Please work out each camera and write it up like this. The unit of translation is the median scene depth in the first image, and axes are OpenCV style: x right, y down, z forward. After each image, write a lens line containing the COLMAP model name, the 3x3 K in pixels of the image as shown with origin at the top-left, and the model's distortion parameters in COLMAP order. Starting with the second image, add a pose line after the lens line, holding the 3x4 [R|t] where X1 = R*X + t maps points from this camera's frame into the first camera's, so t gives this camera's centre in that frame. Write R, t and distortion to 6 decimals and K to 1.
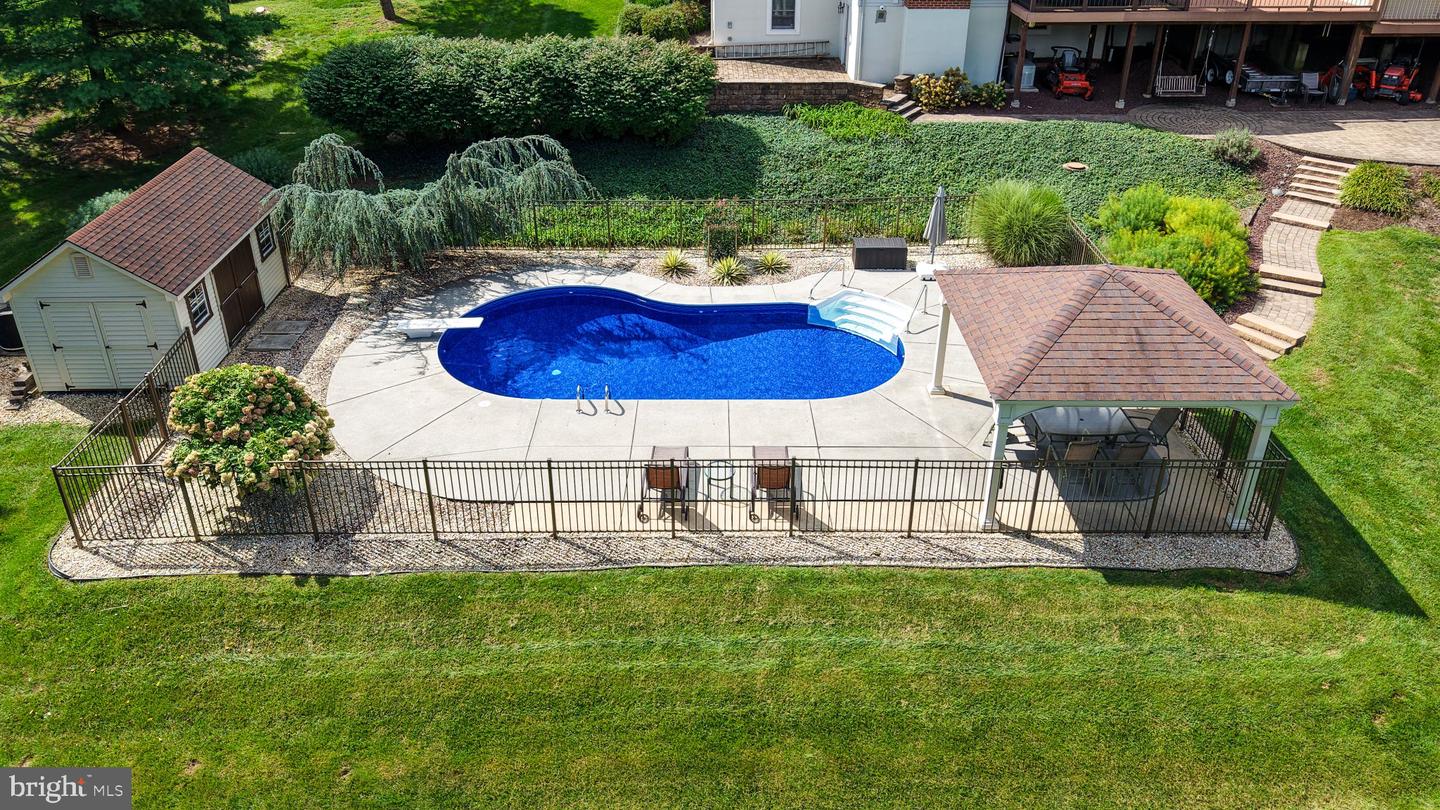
lens RADIAL K [[988.4, 0, 719.0], [0, 988.4, 310.1], [0, 0, 1]] dist [0.013695, -0.004120]
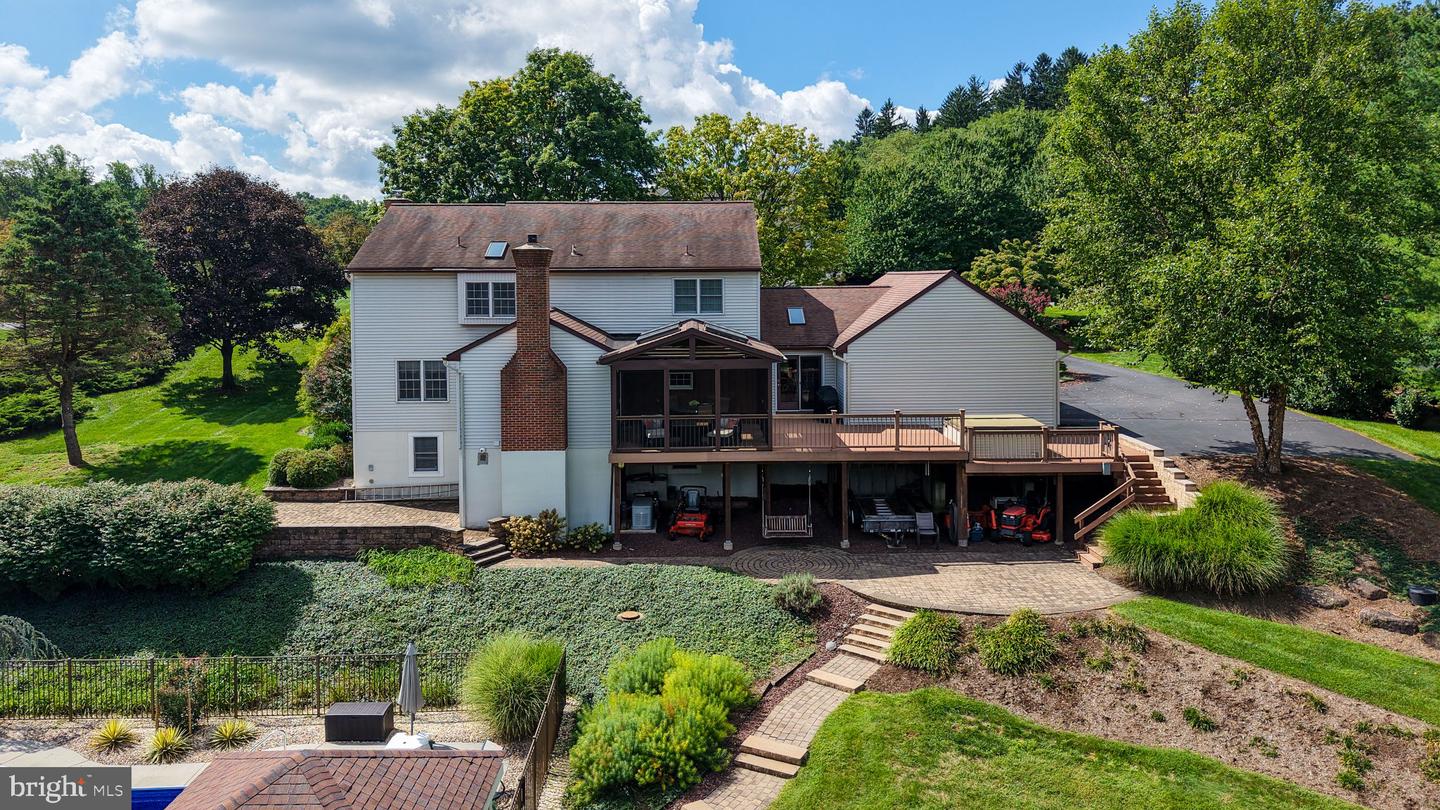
lens RADIAL K [[988.4, 0, 719.0], [0, 988.4, 310.1], [0, 0, 1]] dist [0.013695, -0.004120]
pose [[0.999953, -0.008369, -0.004950, 0.489414], [0.005508, 0.907117, -0.420842, -0.017996], [0.008012, 0.420795, 0.907121, 0.056680]]
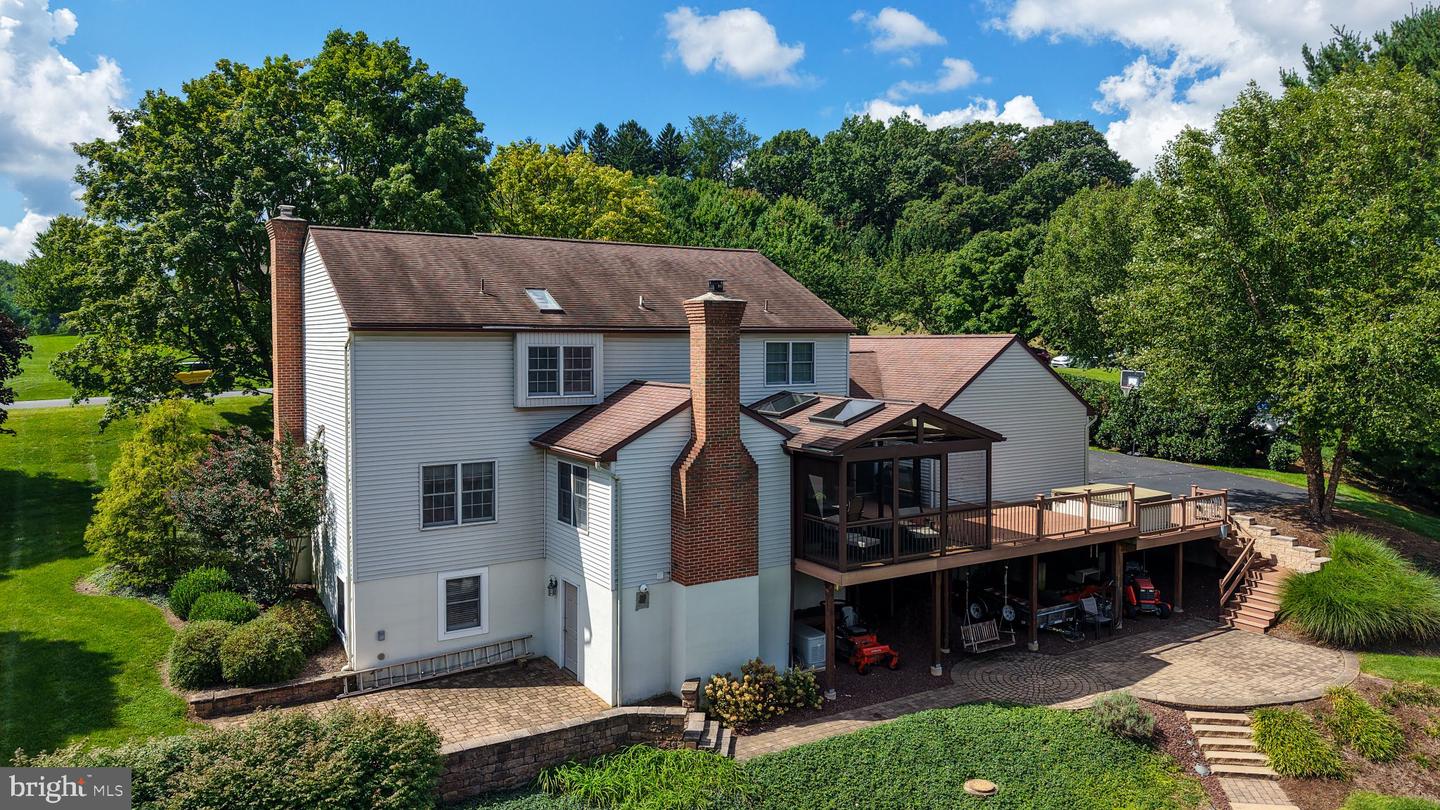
lens RADIAL K [[1014.9, 0, 721.4], [0, 1014.9, 319.7], [0, 0, 1]] dist [0.005339, 0.000521]
pose [[0.854874, 0.003911, 0.518821, -0.189329], [0.232545, 0.891017, -0.389887, -0.220544], [-0.463803, 0.453953, 0.760798, 0.420830]]
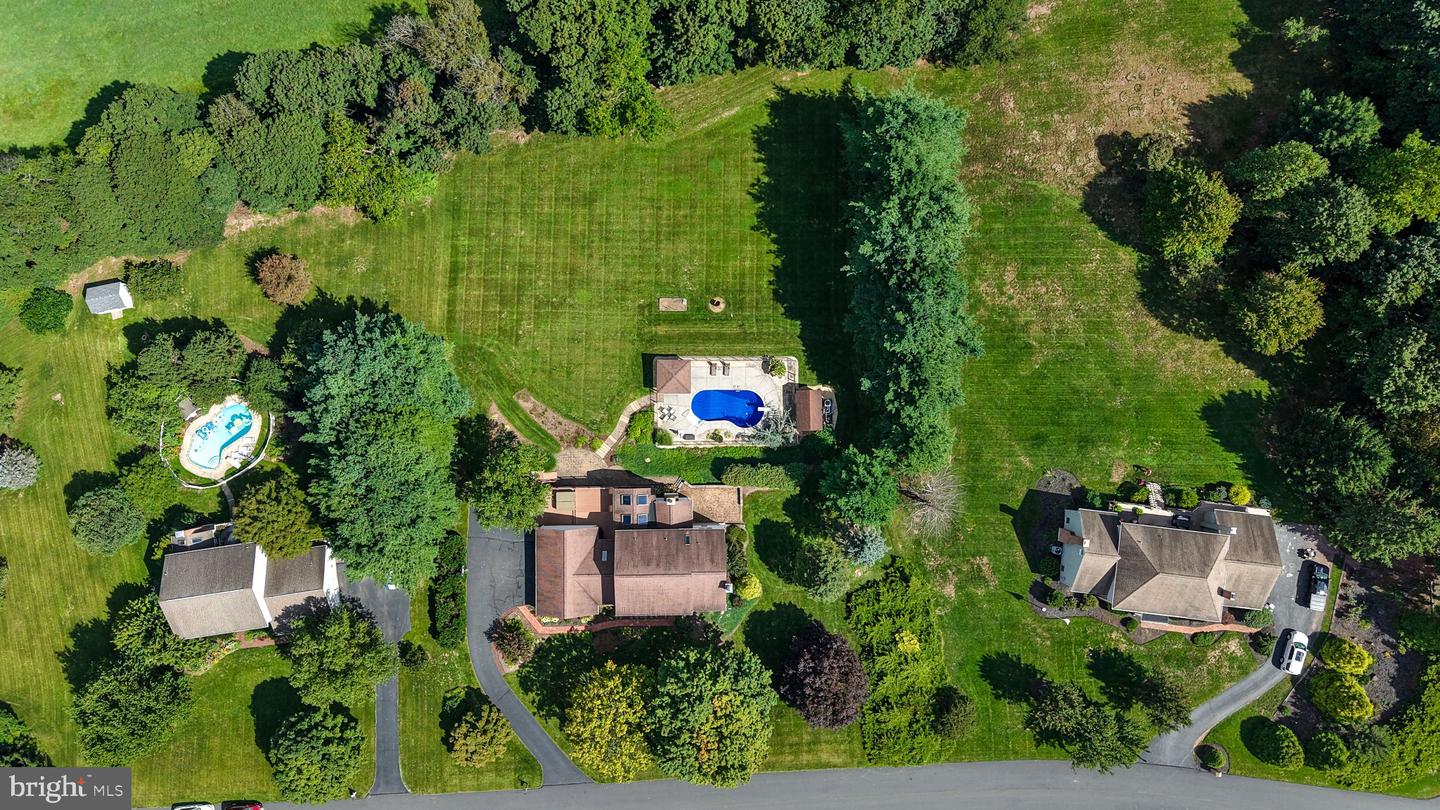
lens RADIAL K [[1026.6, 0, 680.0], [0, 1026.6, 384.1], [0, 0, 1]] dist [0.045161, -0.051993]
pose [[-0.999955, -0.009309, -0.001584, 0.229330], [0.002485, -0.421261, 0.906936, -5.016513], [-0.009110, 0.906892, 0.421265, -1.623088]]
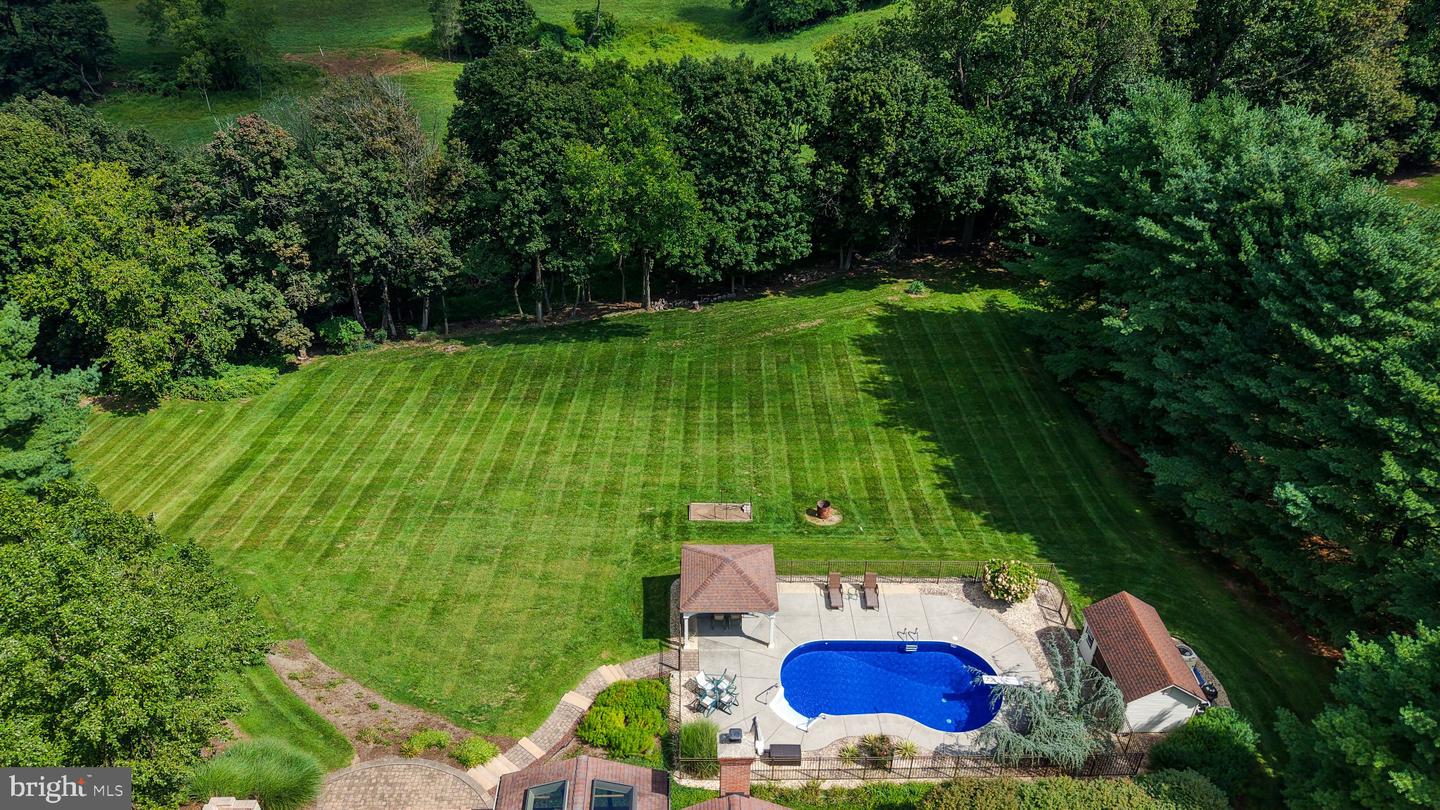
lens RADIAL K [[954.9, 0, 712.1], [0, 954.9, 421.0], [0, 0, 1]] dist [0.050686, -0.073585]
pose [[-0.999996, -0.002373, -0.001520, 0.289136], [-0.002481, 0.485603, 0.874176, -1.745065], [-0.001337, 0.874176, -0.485607, 1.300968]]
